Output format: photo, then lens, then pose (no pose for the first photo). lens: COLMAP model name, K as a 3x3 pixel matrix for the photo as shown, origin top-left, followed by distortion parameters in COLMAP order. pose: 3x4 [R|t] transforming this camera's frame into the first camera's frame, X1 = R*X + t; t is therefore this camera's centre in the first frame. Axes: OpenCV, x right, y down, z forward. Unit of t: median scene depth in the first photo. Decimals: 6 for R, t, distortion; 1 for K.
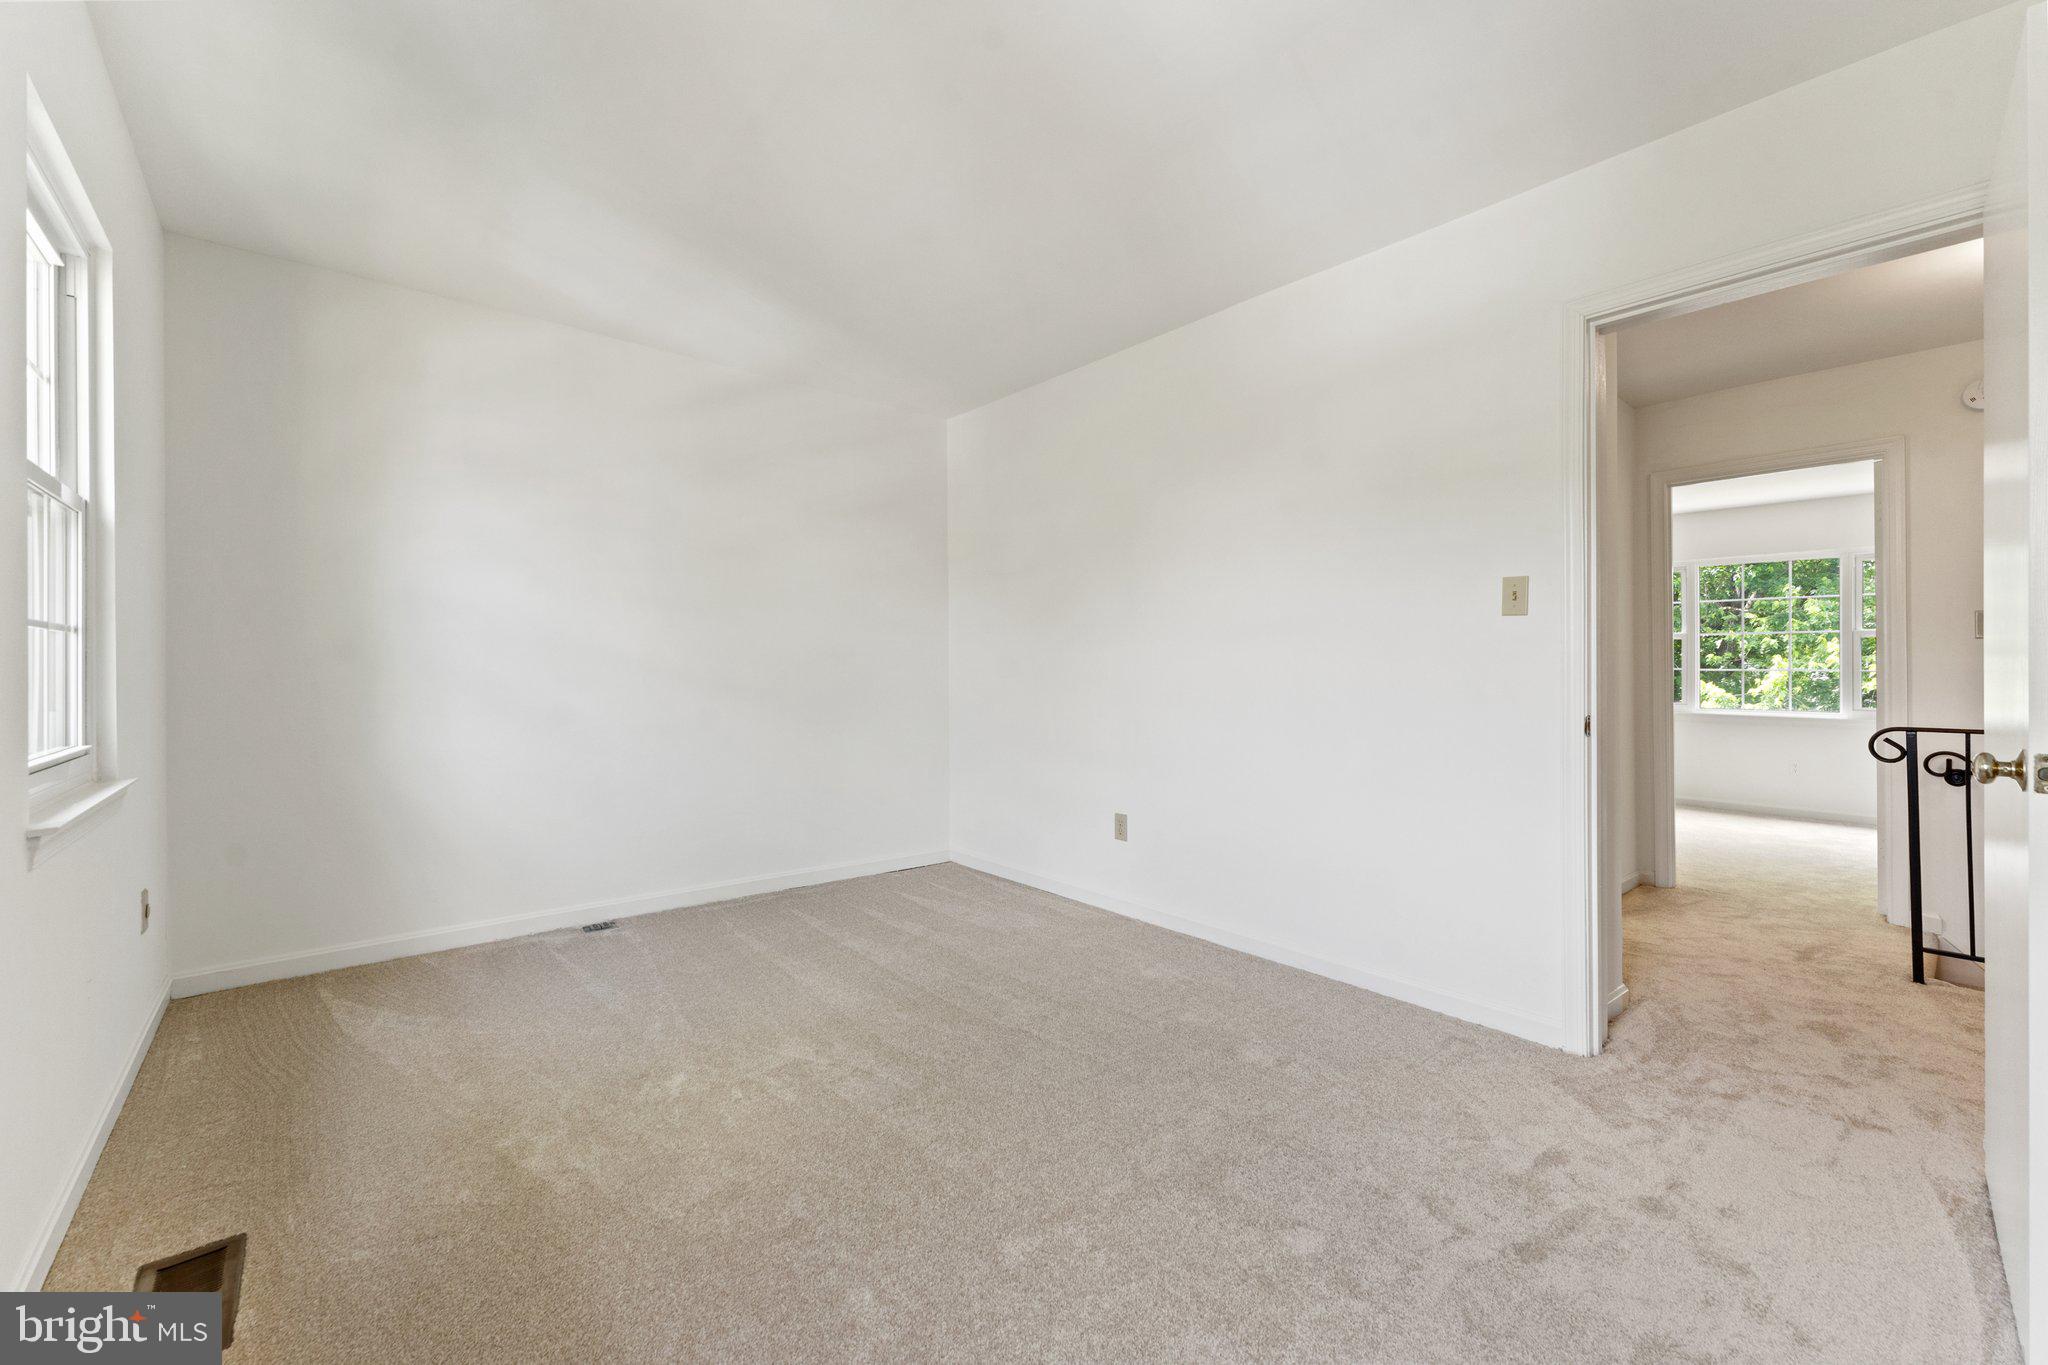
lens RADIAL K [[828.2, 0, 1024.0], [0, 828.2, 682.5], [0, 0, 1]] dist [0.000543, -0.000001]
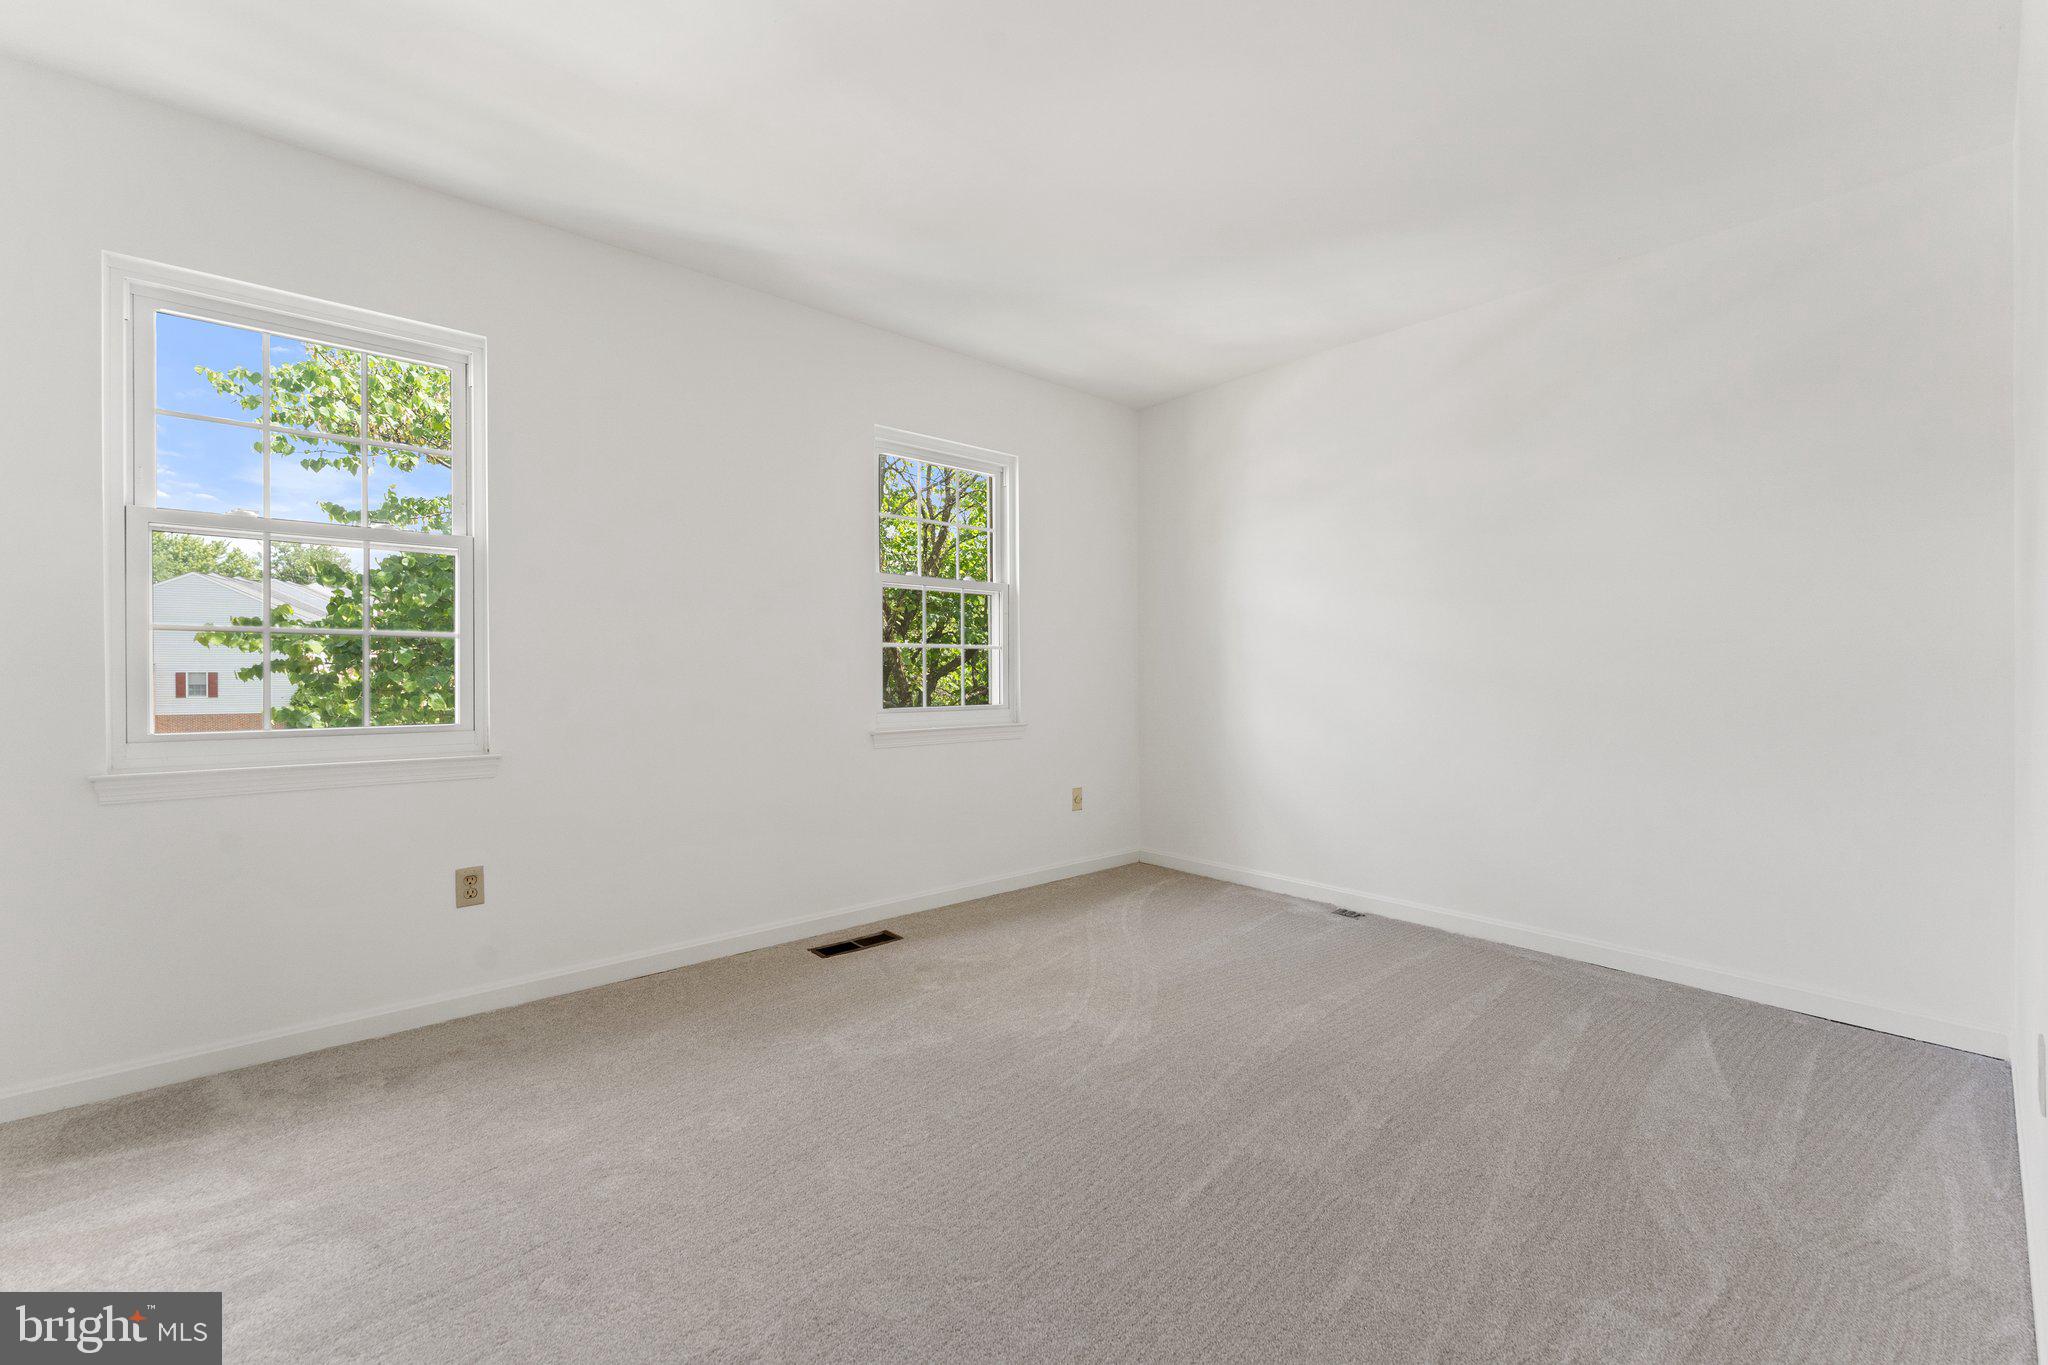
lens RADIAL K [[825.3, 0, 1023.4], [0, 825.3, 656.3], [0, 0, 1]] dist [0.000539, 0.000116]
pose [[0.012091, -0.019949, -0.999728, 0.548658], [-0.012806, 0.999716, -0.020104, 0.001167], [0.999845, 0.013045, 0.011832, 0.619149]]
